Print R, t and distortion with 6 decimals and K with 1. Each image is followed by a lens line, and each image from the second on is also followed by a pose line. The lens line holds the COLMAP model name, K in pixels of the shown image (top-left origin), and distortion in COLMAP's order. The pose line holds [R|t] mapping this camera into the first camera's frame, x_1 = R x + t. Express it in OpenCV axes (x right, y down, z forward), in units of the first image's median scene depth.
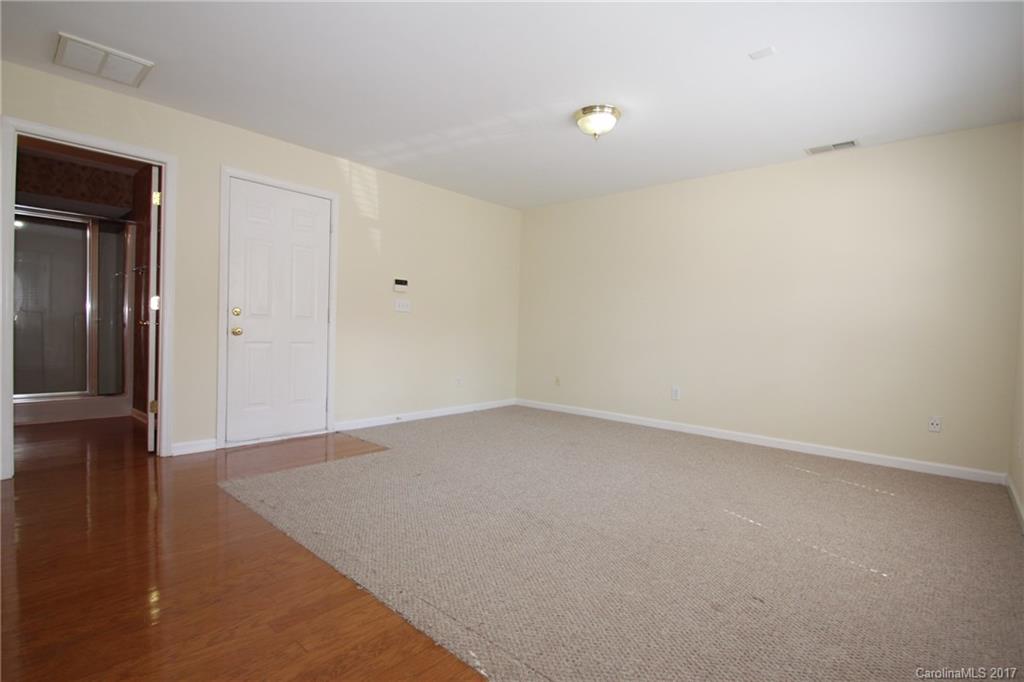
lens RADIAL K [[487.5, 0, 509.1], [0, 487.5, 342.7], [0, 0, 1]] dist [-0.000434, -0.000023]
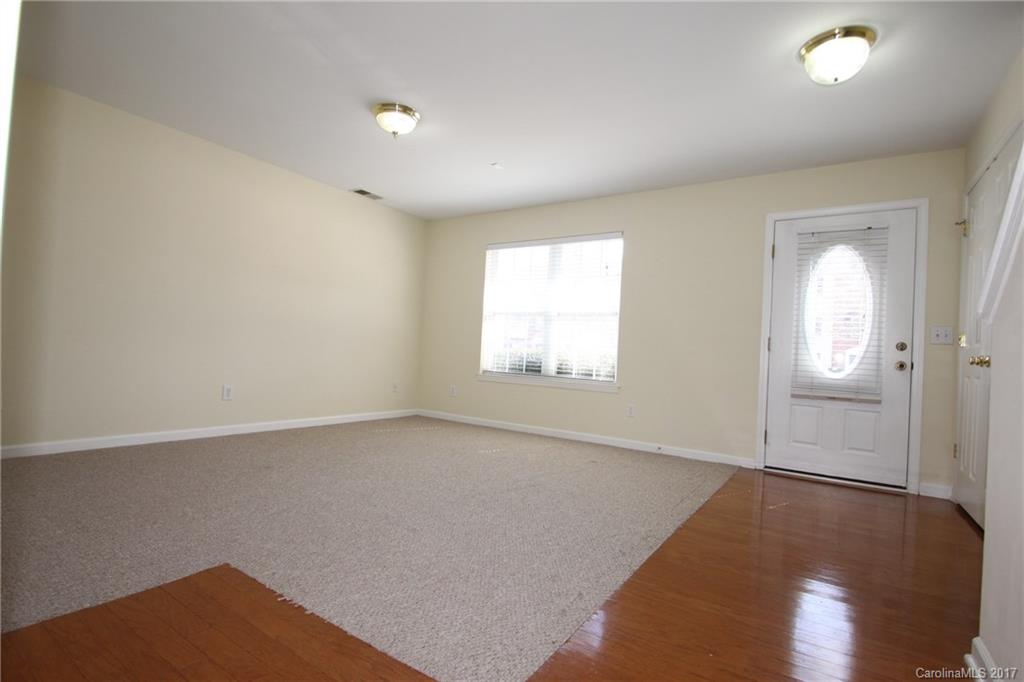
lens RADIAL K [[487.5, 0, 509.1], [0, 487.5, 342.7], [0, 0, 1]] dist [-0.000434, -0.000023]
pose [[-0.149780, -0.014980, 0.988606, -1.253880], [-0.028541, 0.999534, 0.010822, -0.020627], [-0.988307, -0.026595, -0.150138, 1.336046]]
